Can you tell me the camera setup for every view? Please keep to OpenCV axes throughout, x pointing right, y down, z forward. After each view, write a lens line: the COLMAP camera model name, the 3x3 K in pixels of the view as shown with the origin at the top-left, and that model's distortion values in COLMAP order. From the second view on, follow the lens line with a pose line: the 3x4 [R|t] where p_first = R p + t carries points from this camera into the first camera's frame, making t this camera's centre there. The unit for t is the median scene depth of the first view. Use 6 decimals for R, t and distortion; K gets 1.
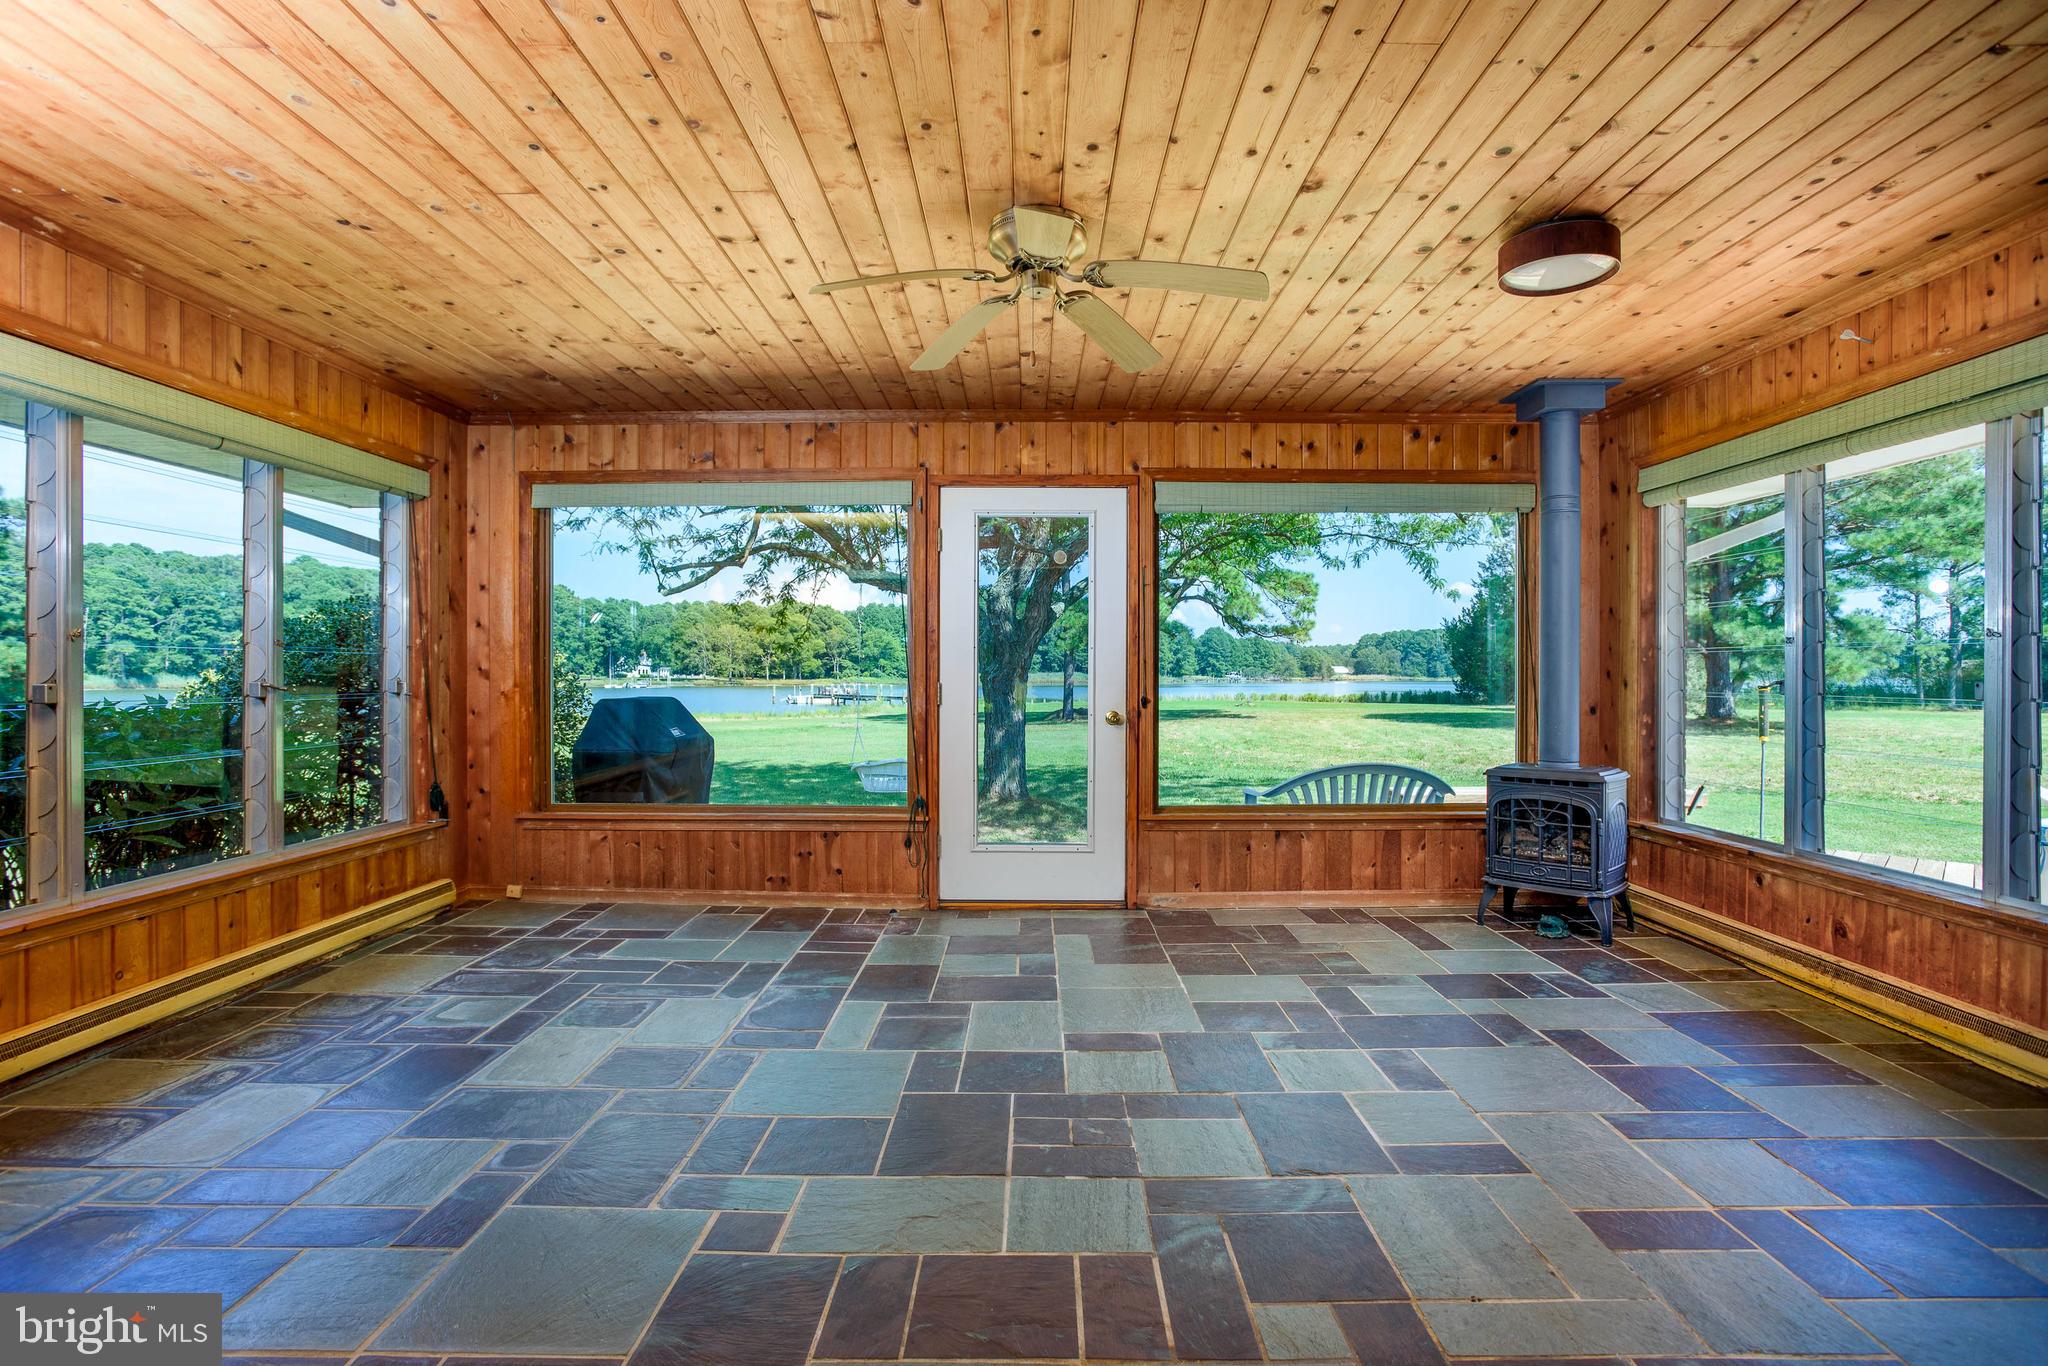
lens RADIAL K [[1017.2, 0, 1024.0], [0, 1017.2, 683.0], [0, 0, 1]] dist [-0.066739, 0.033111]
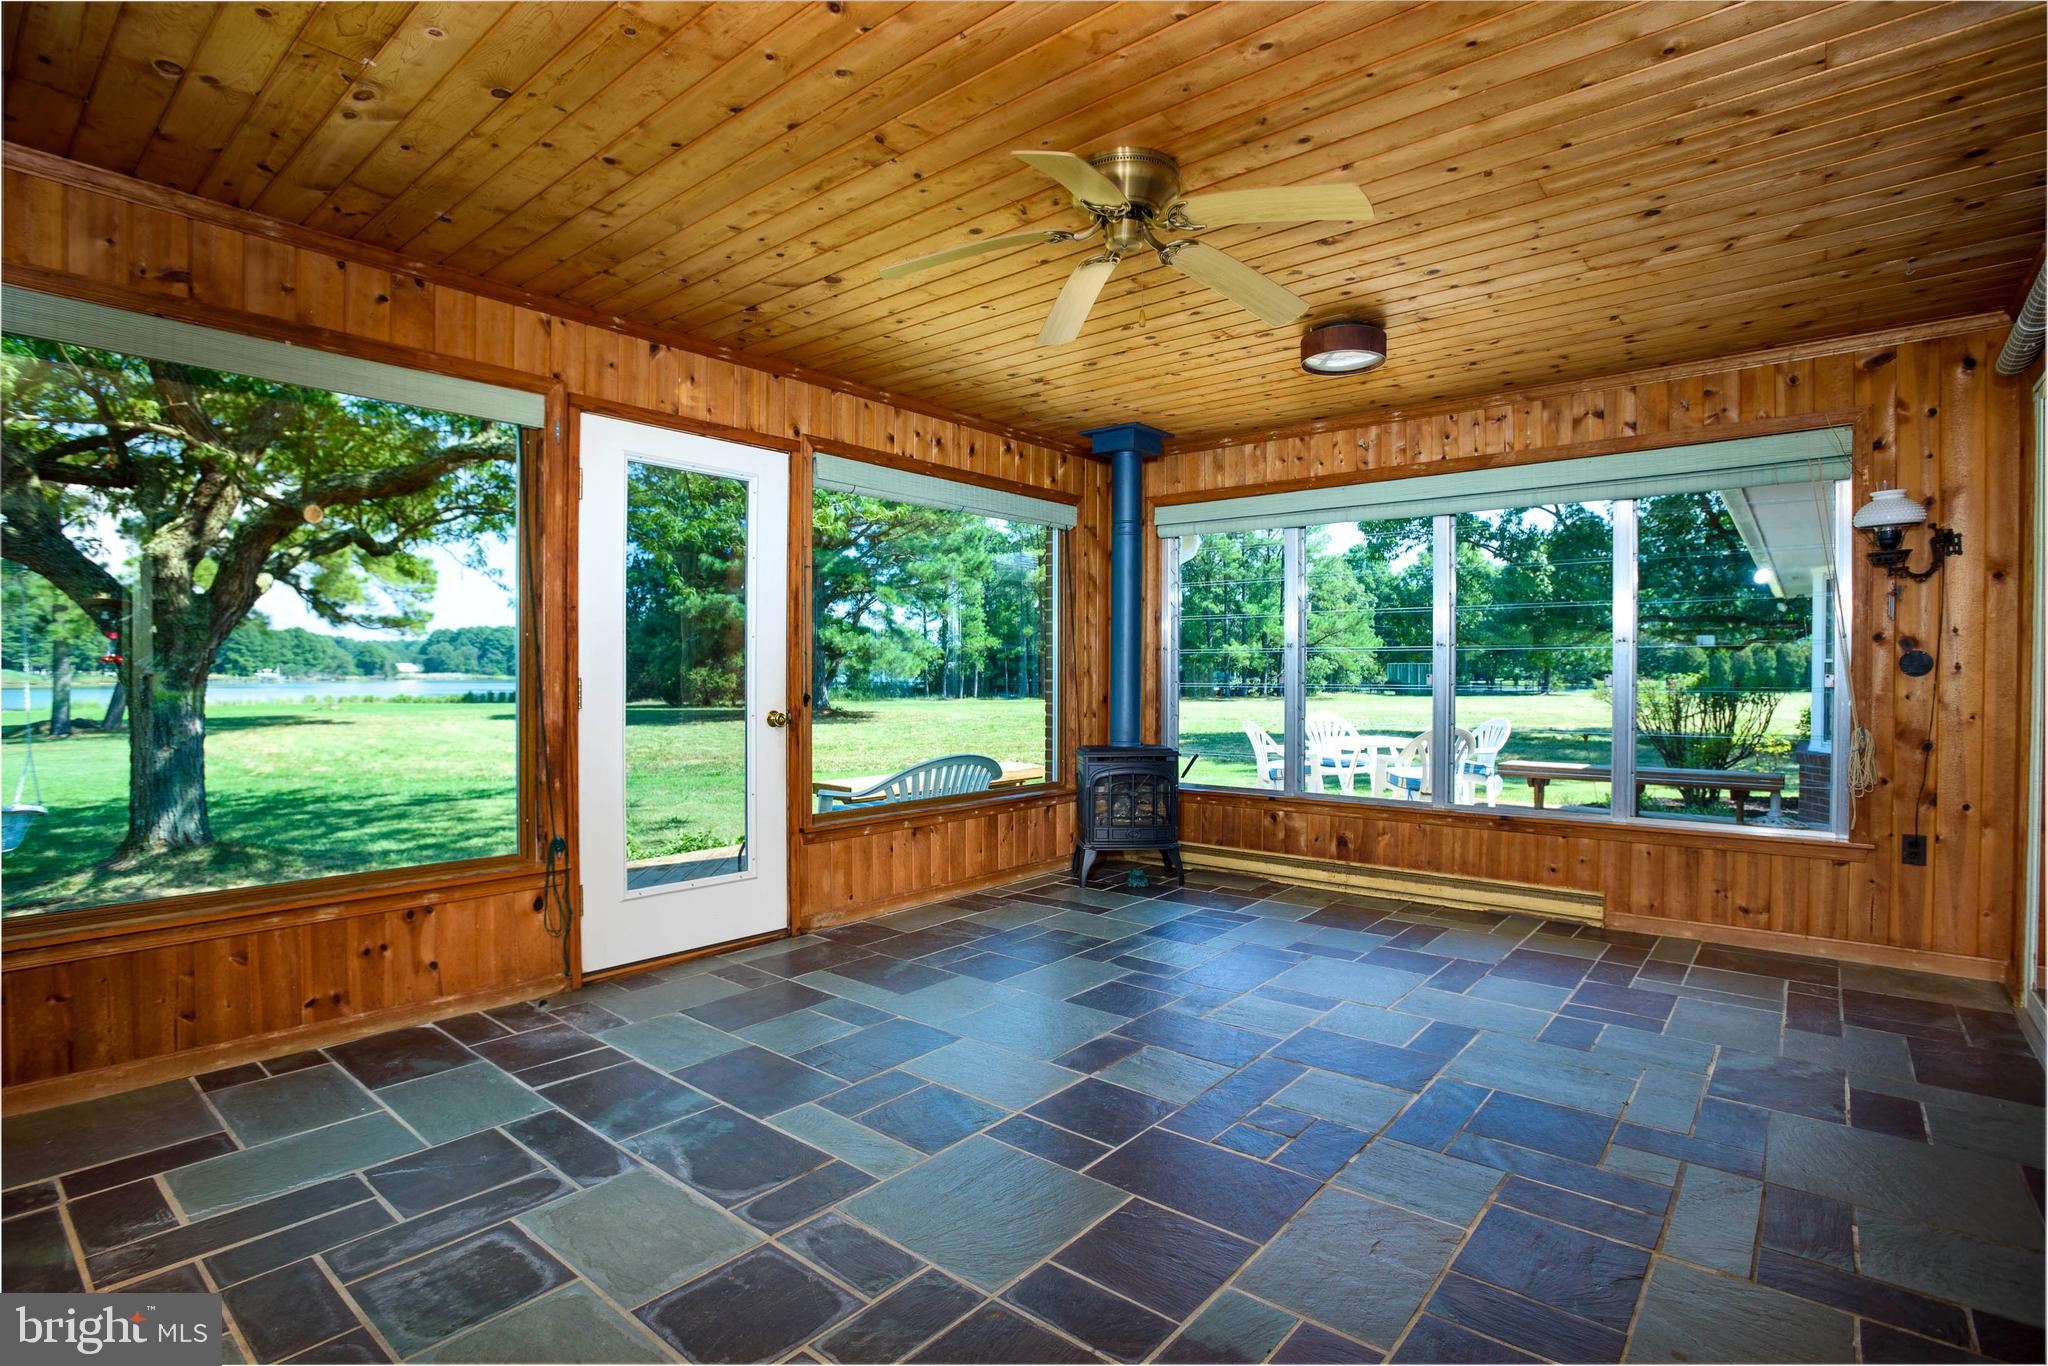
lens RADIAL K [[1007.5, 0, 1045.4], [0, 1007.5, 685.1], [0, 0, 1]] dist [-0.076254, 0.028838]
pose [[0.619430, -0.008559, 0.785005, -0.437104], [0.005577, 0.999963, 0.006503, 0.001963], [-0.785032, 0.000350, 0.619456, 0.296303]]
